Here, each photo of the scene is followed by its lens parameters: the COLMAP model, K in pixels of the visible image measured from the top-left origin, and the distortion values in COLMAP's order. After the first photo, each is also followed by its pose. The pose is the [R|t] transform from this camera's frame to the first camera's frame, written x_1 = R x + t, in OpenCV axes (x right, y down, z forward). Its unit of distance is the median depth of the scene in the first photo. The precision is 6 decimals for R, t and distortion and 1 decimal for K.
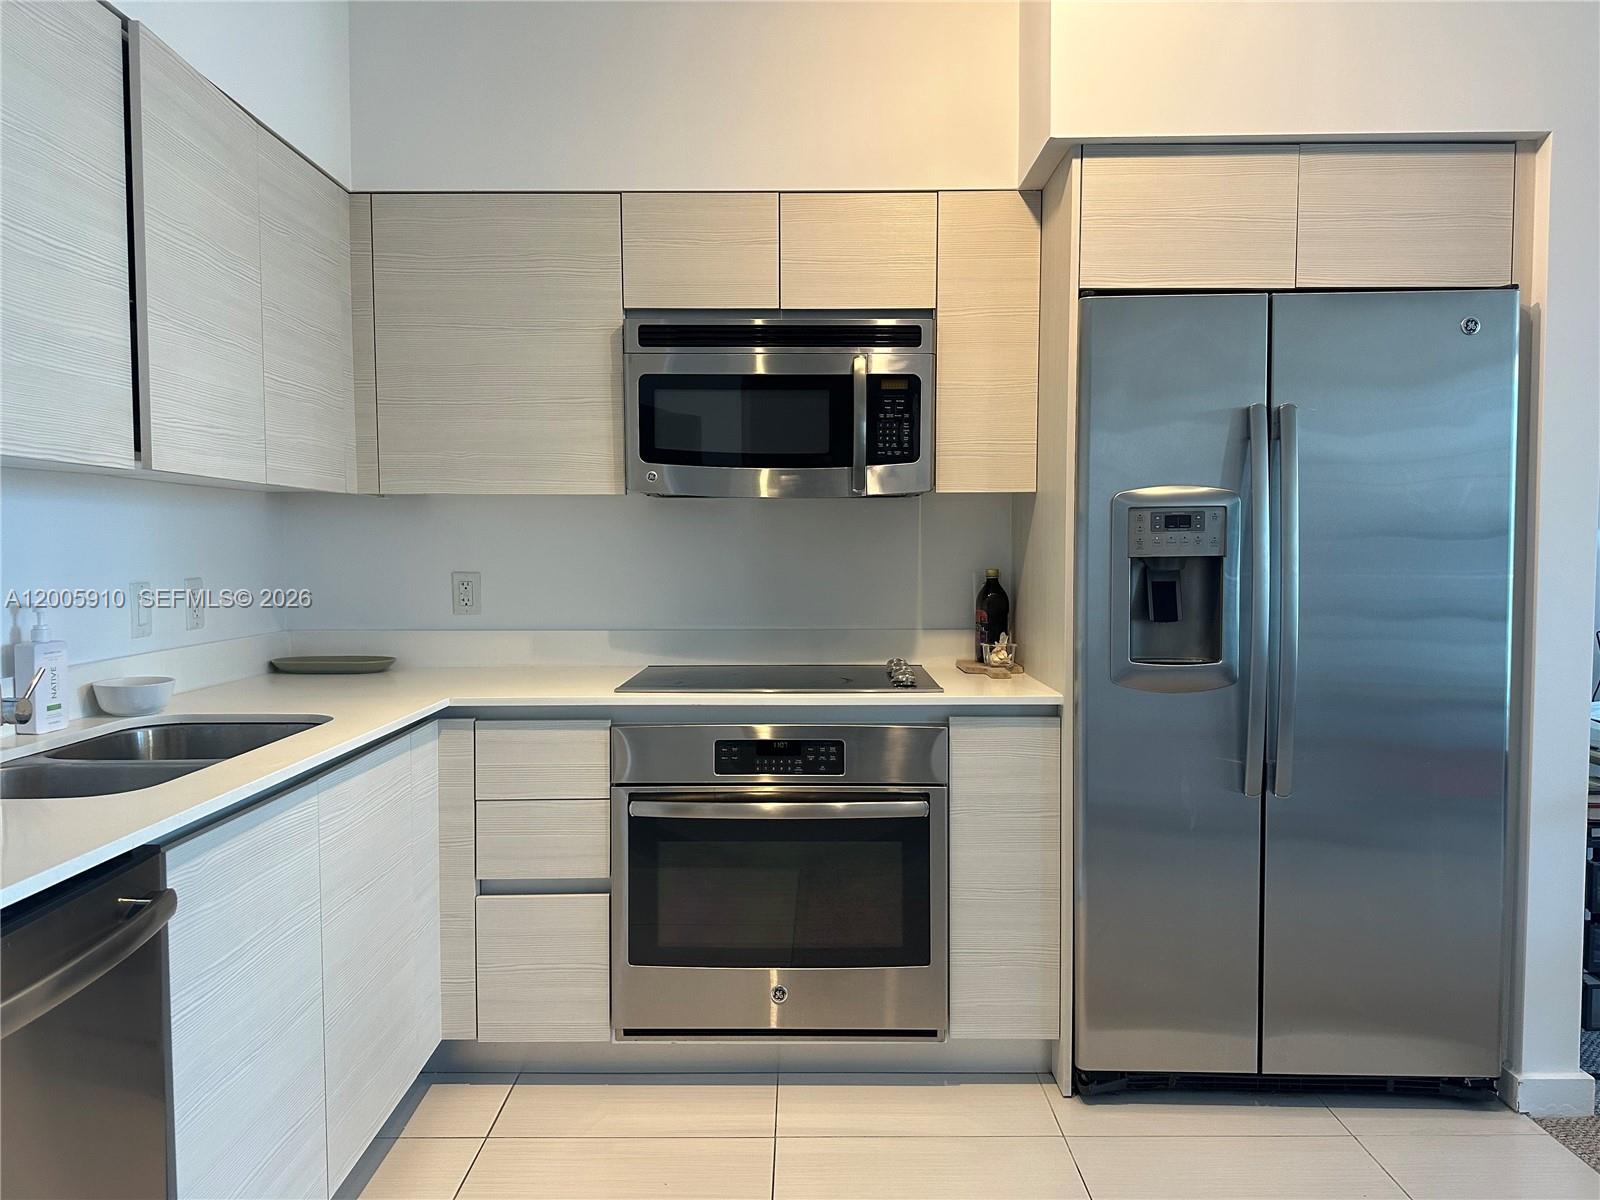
lens RADIAL K [[1069.1, 0, 803.3], [0, 1069.1, 605.8], [0, 0, 1]] dist [0.074772, -0.000369]
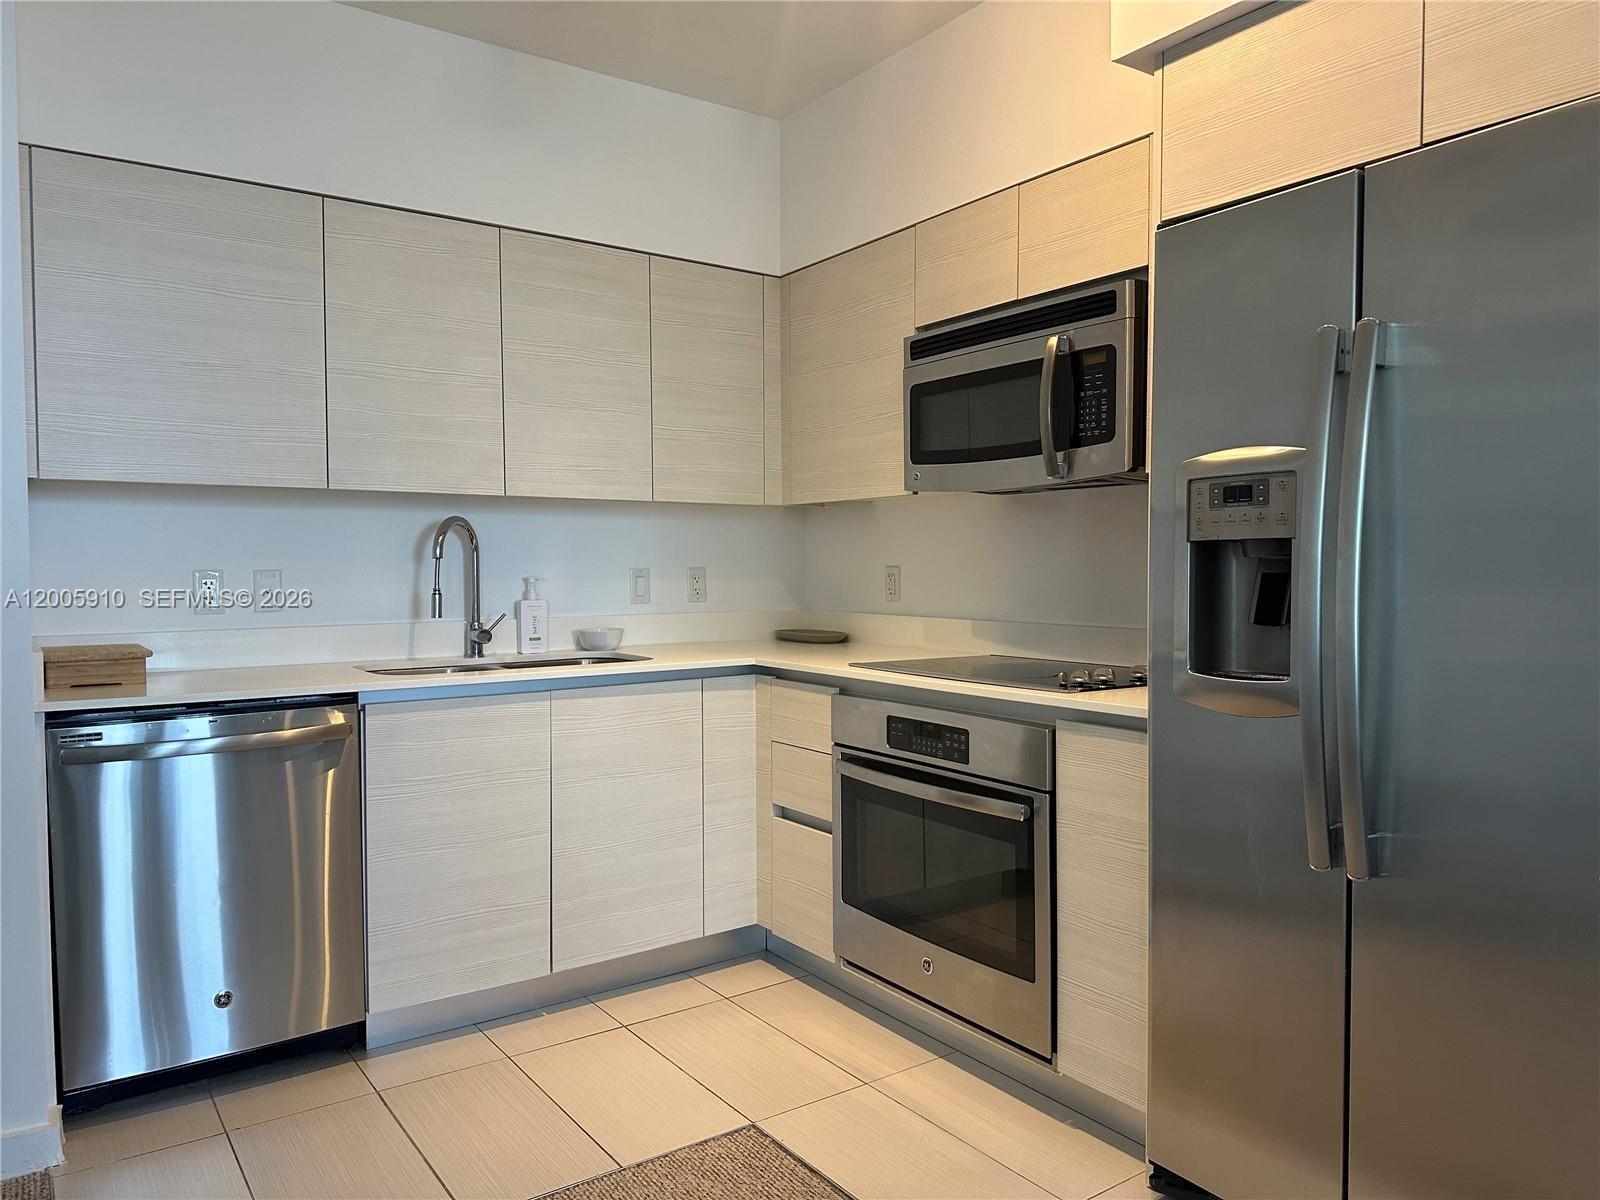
lens RADIAL K [[1119.4, 0, 805.6], [0, 1119.4, 603.5], [0, 0, 1]] dist [0.078780, -0.094090]
pose [[0.565143, 0.028053, -0.824516, 0.801346], [-0.038790, 0.999220, 0.007409, 0.005896], [0.824081, 0.027796, 0.565790, 0.275611]]
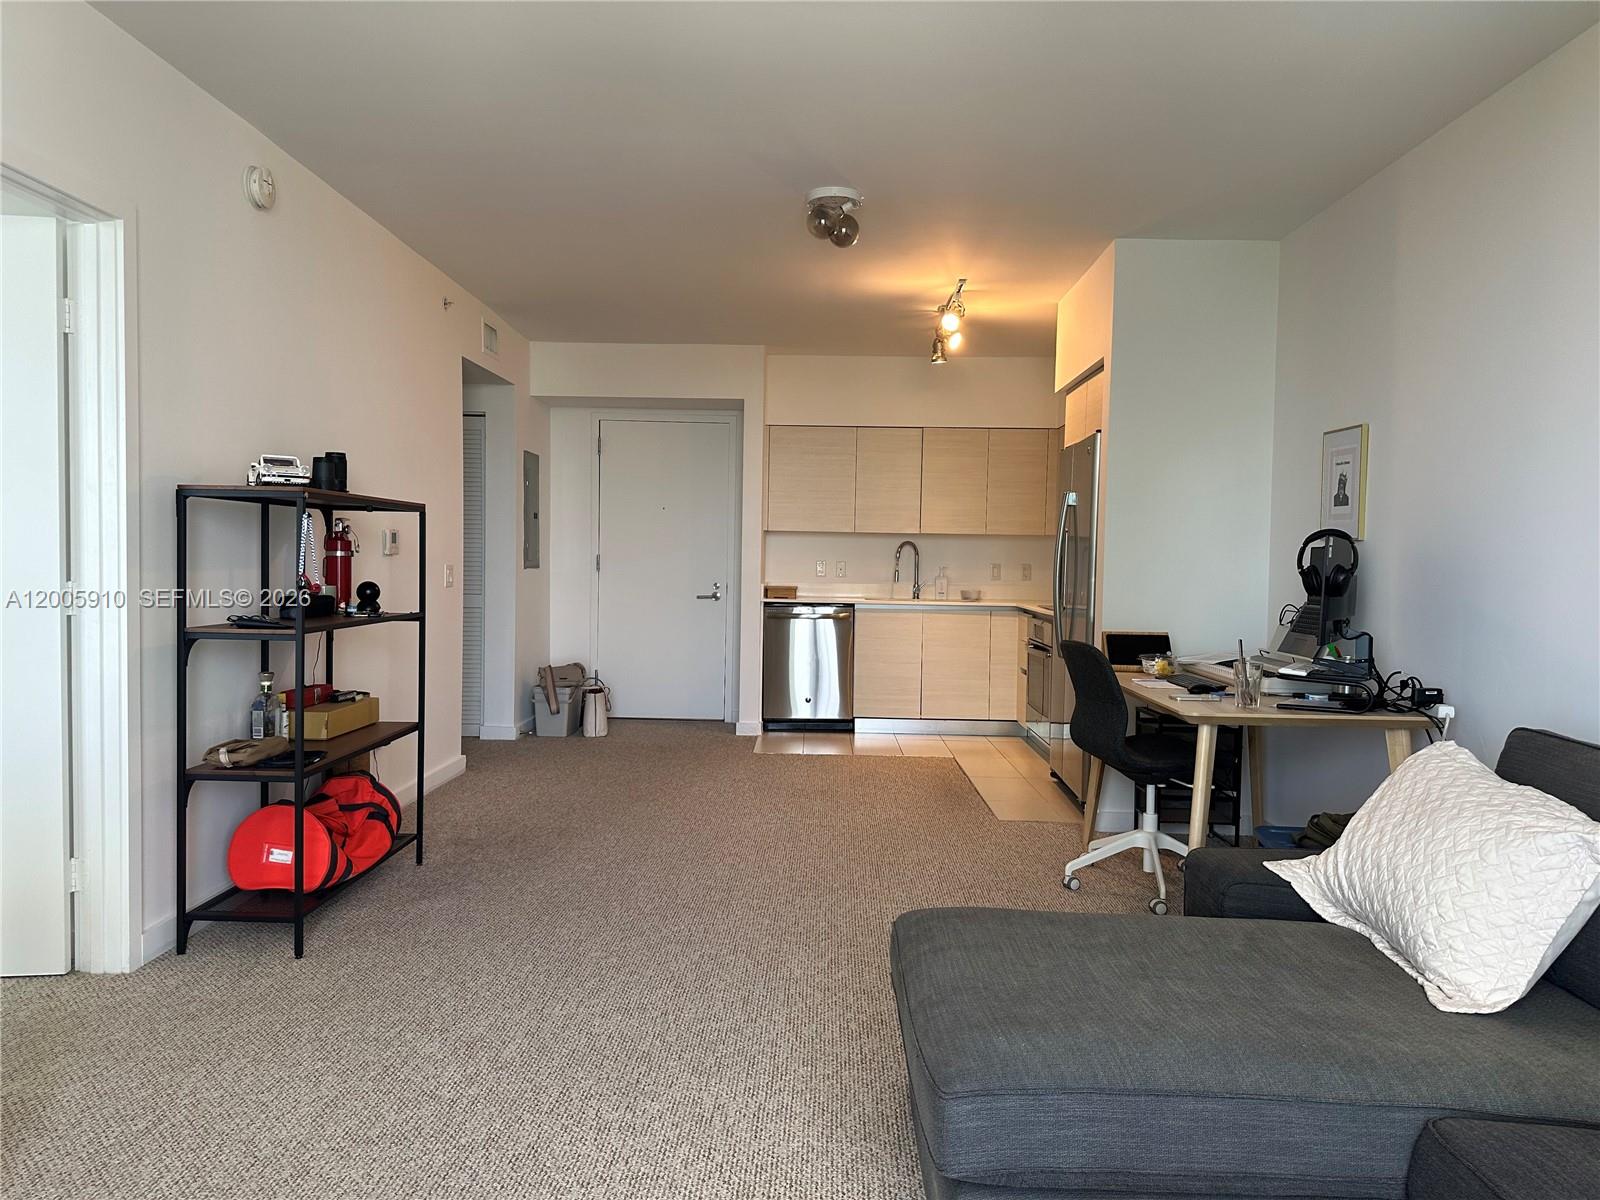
lens RADIAL K [[1119.4, 0, 805.6], [0, 1119.4, 603.5], [0, 0, 1]] dist [0.078780, -0.094090]
pose [[-0.031561, 0.038883, -0.998745, 2.732207], [-0.073777, 0.996427, 0.041124, -0.000266], [0.996775, 0.074982, -0.028579, 0.494896]]
